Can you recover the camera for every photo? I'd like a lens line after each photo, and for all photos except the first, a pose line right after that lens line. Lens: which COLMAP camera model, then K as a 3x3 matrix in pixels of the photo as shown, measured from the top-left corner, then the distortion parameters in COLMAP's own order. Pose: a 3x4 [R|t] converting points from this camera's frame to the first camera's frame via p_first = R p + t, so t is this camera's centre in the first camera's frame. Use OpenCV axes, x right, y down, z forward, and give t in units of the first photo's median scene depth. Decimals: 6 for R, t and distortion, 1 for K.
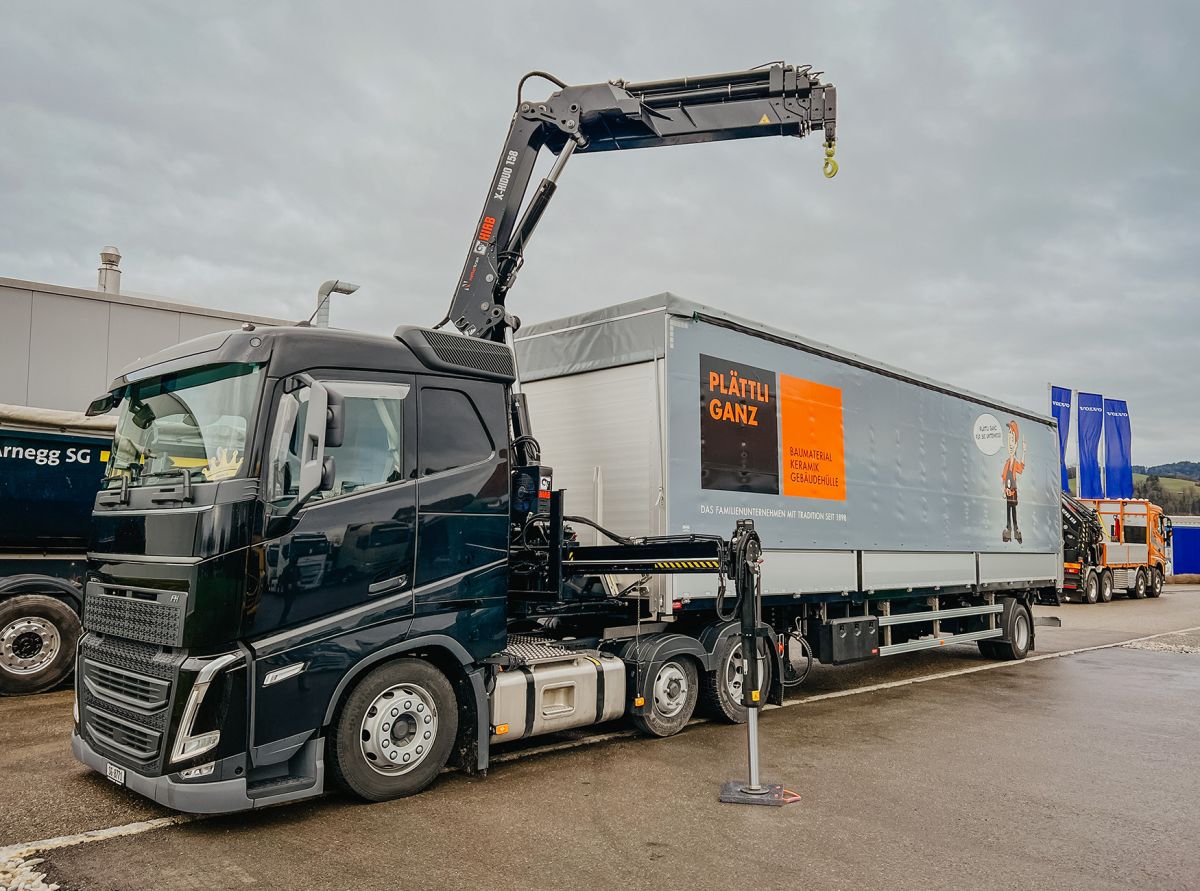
lens RADIAL K [[940.4, 0, 600.0], [0, 940.4, 445.5], [0, 0, 1]] dist [0.026140, -0.002352]
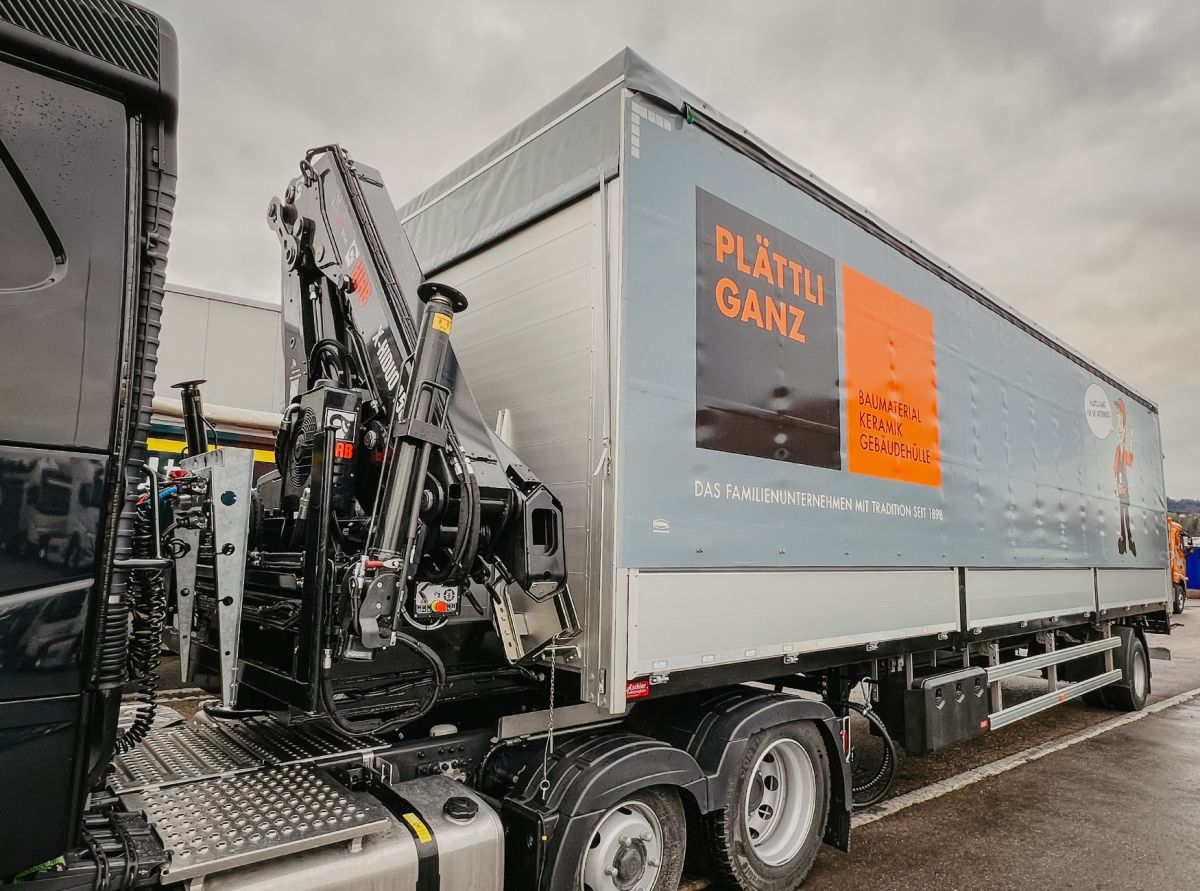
lens RADIAL K [[698.9, 0, 560.5], [0, 698.9, 459.6], [0, 0, 1]] dist [-0.004666, 0.000397]
pose [[0.992175, 0.007860, -0.124608, 0.077927], [-0.008872, 0.999932, -0.007568, 0.053024], [0.124540, 0.008614, 0.992177, 0.588539]]
